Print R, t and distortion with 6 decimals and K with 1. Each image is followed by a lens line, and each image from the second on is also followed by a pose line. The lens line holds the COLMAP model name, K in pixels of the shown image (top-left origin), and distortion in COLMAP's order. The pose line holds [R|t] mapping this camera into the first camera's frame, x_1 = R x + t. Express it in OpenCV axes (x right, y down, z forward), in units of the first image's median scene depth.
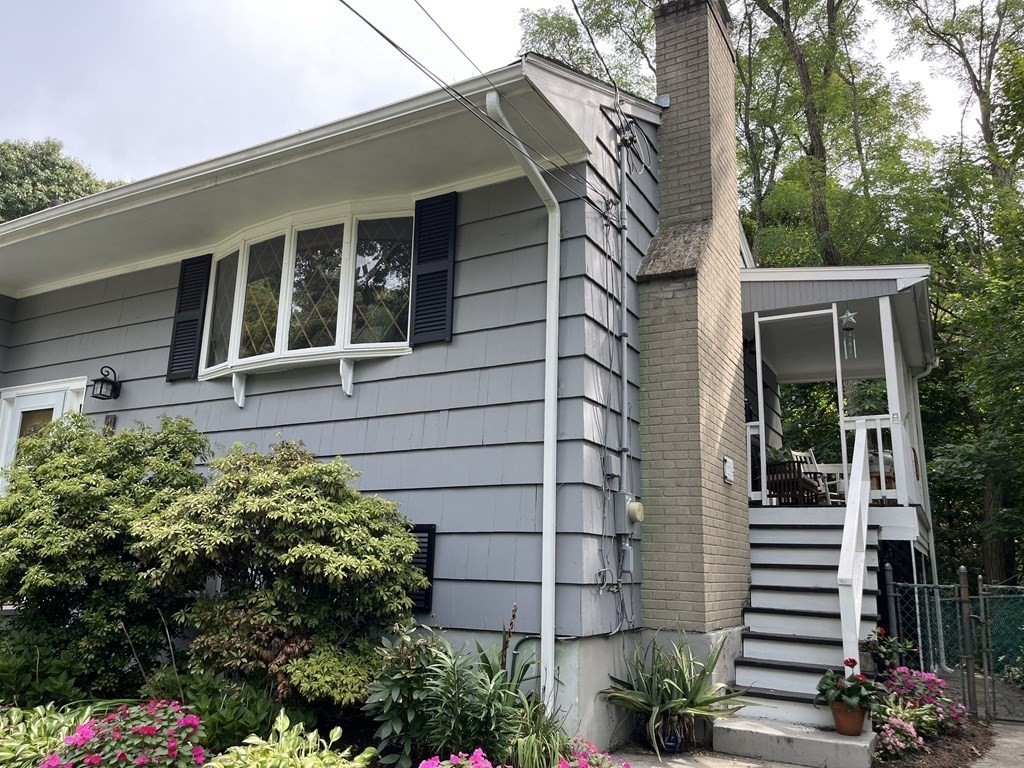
lens RADIAL K [[780.2, 0, 512.0], [0, 780.2, 386.3], [0, 0, 1]] dist [0.061399, -0.089440]
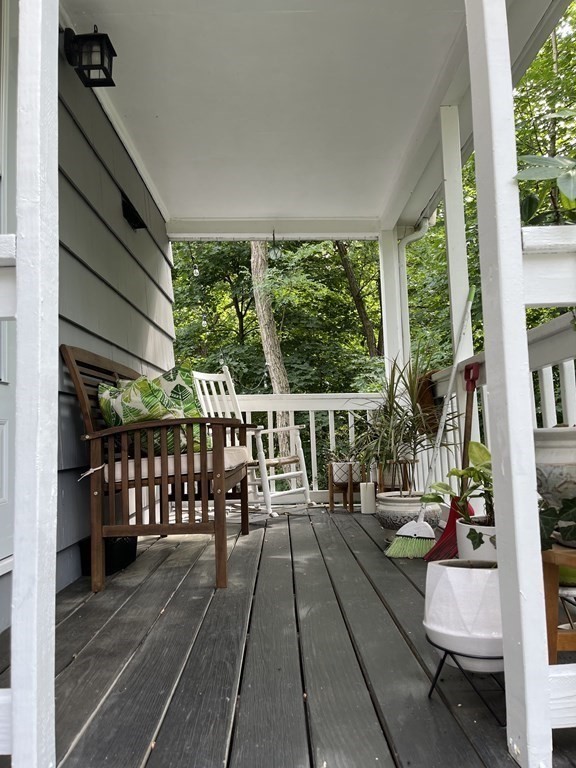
lens RADIAL K [[585.2, 0, 287.5], [0, 585.2, 383.8], [0, 0, 1]] dist [0.061399, -0.089440]
pose [[0.868624, -0.008461, 0.495400, 0.235092], [-0.058578, 0.991088, 0.119636, 0.045028], [-0.491997, -0.132938, 0.860387, 0.677372]]
